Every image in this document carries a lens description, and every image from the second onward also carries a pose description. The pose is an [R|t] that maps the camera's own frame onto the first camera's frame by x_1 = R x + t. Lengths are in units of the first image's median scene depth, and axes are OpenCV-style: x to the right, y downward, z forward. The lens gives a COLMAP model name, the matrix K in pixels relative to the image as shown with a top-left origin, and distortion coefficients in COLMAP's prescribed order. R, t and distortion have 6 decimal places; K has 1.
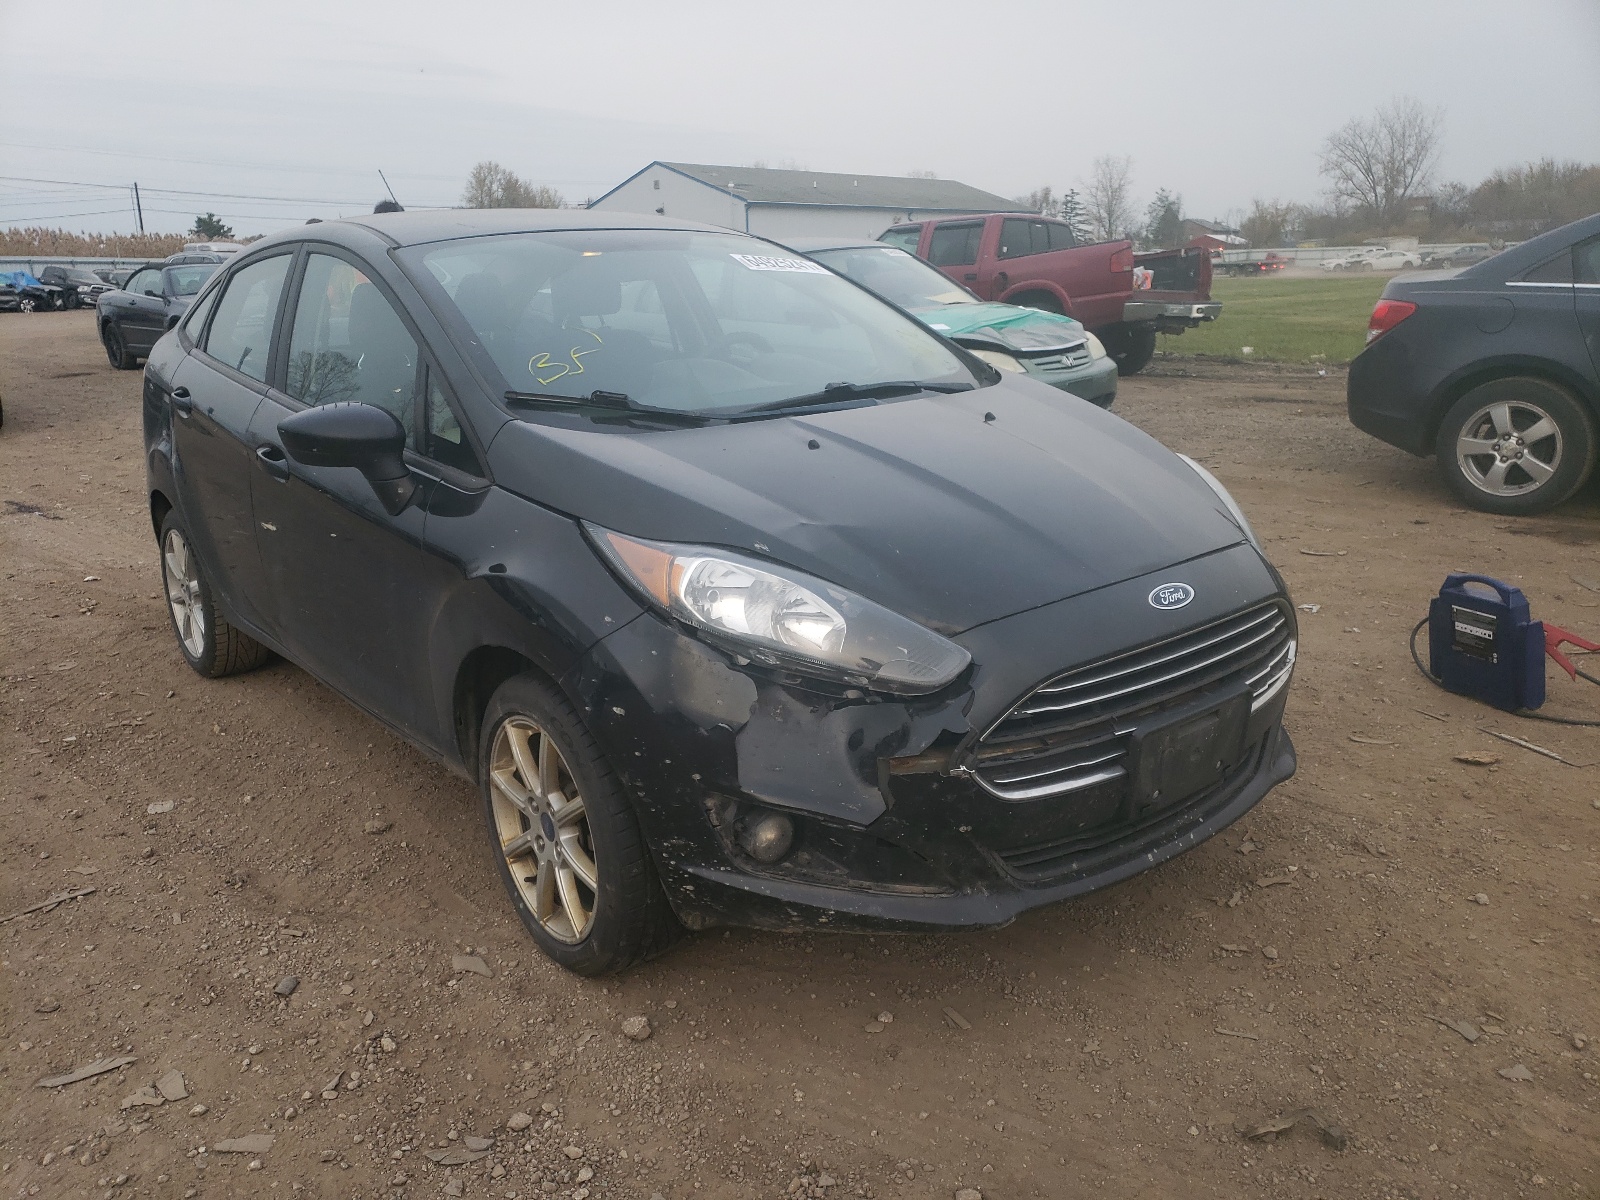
lens RADIAL K [[1263.7, 0, 794.2], [0, 1263.7, 627.2], [0, 0, 1]] dist [0.067586, -0.097067]
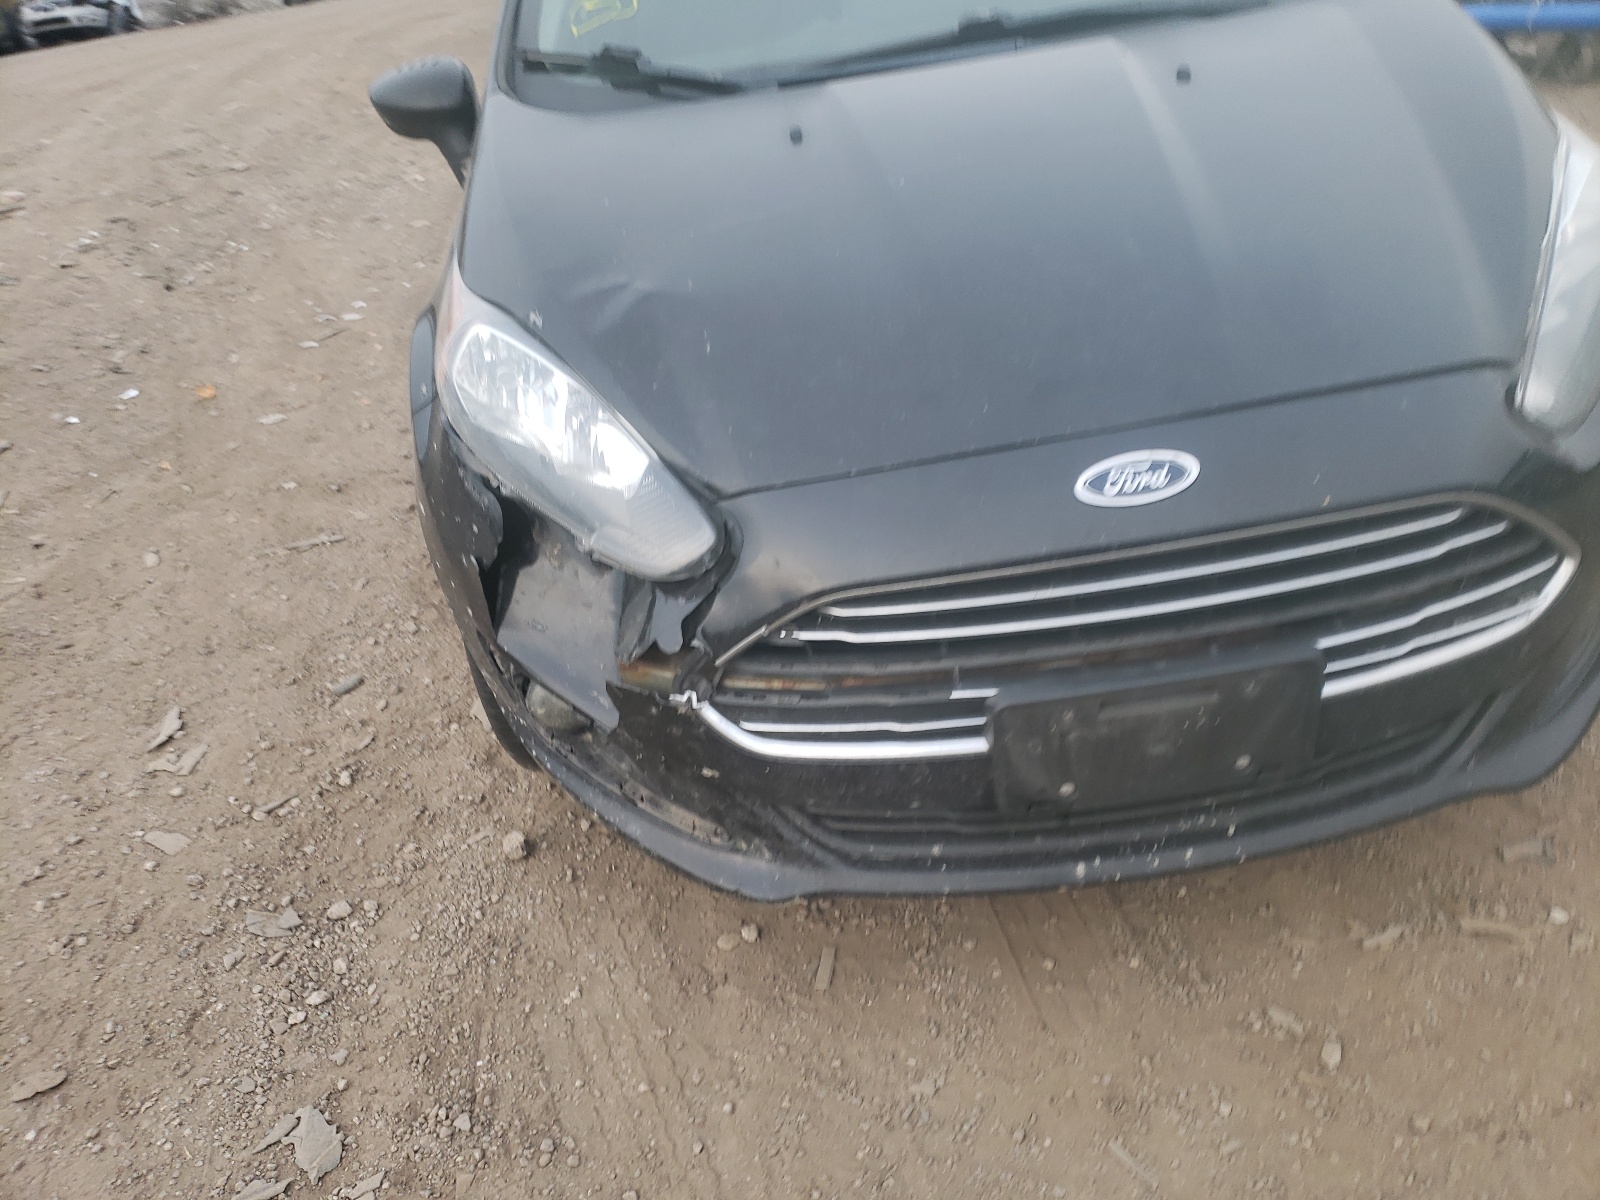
lens RADIAL K [[1263.7, 0, 794.2], [0, 1263.7, 627.2], [0, 0, 1]] dist [0.067586, -0.097067]
pose [[0.812133, 0.234321, -0.534354, 0.486941], [-0.054702, 0.942360, 0.330098, -0.137972], [0.580903, -0.238853, 0.778140, 0.464804]]
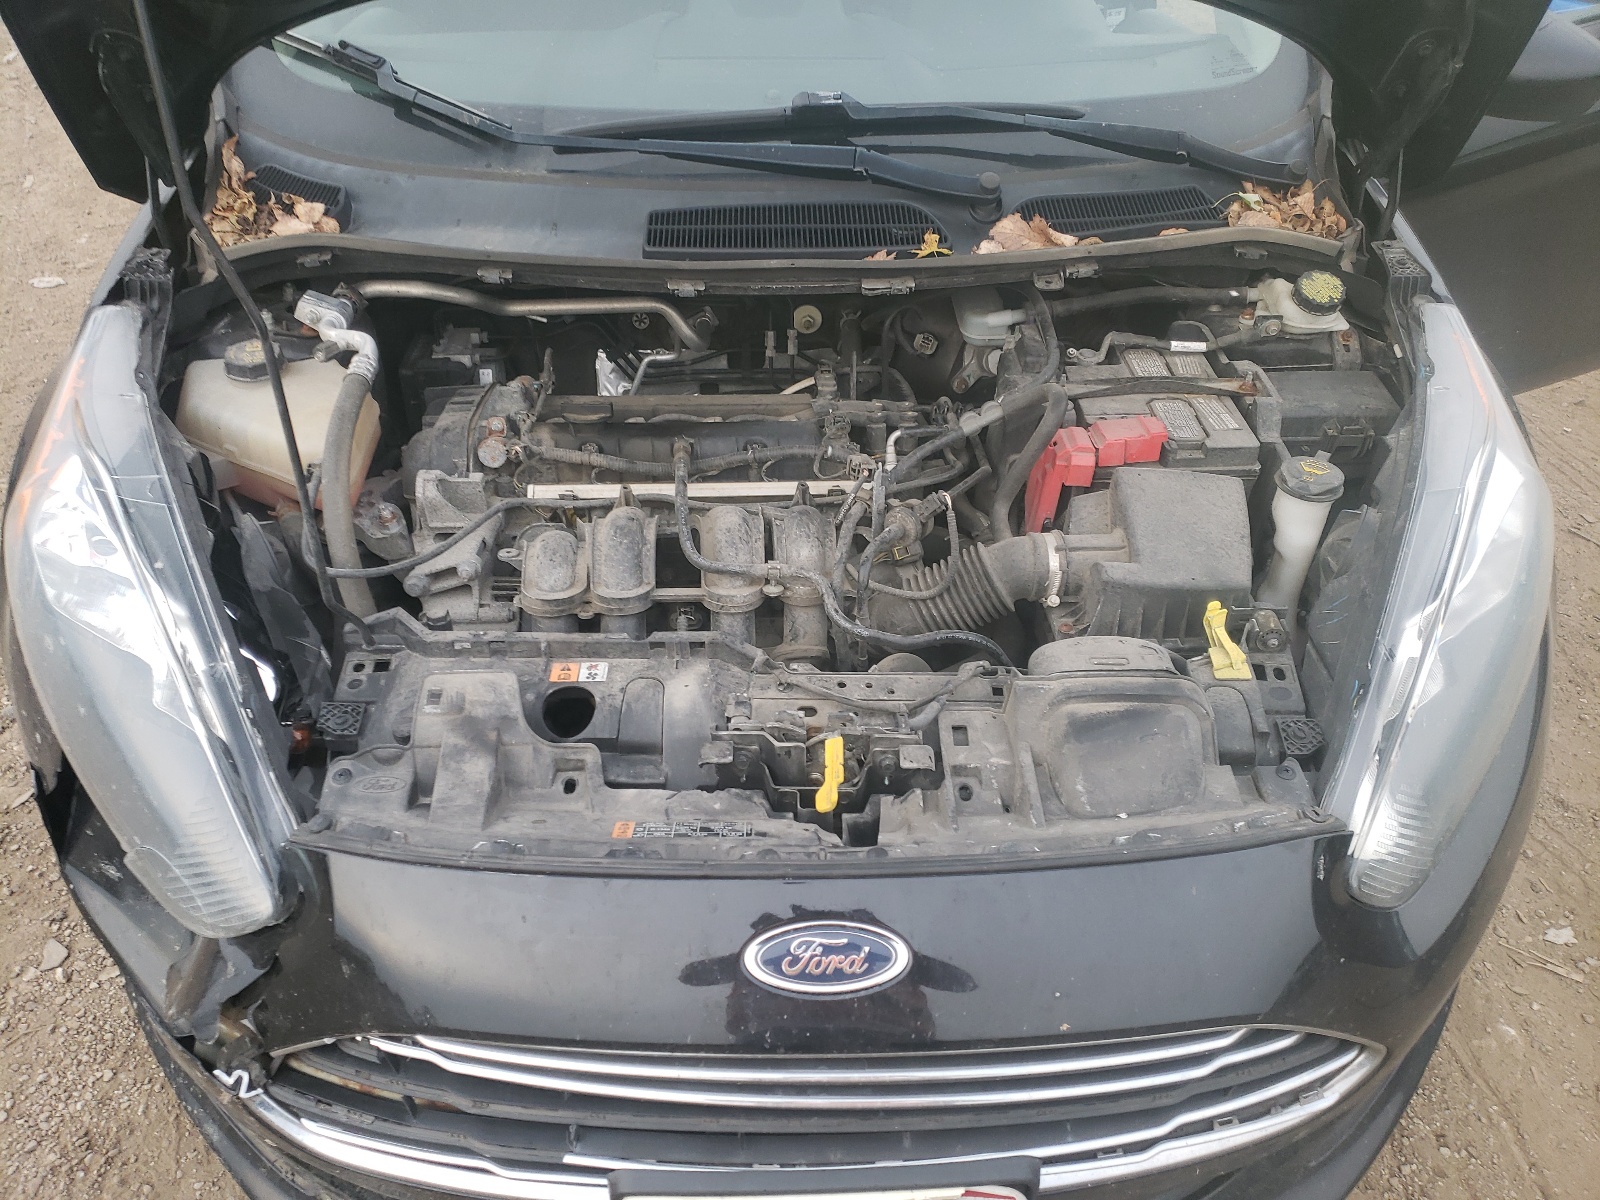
lens RADIAL K [[1263.7, 0, 794.2], [0, 1263.7, 627.2], [0, 0, 1]] dist [0.067586, -0.097067]
pose [[0.792609, 0.426399, -0.435839, 0.420977], [-0.213891, 0.863824, 0.456135, -0.306527], [0.570984, -0.268314, 0.775877, 0.705468]]
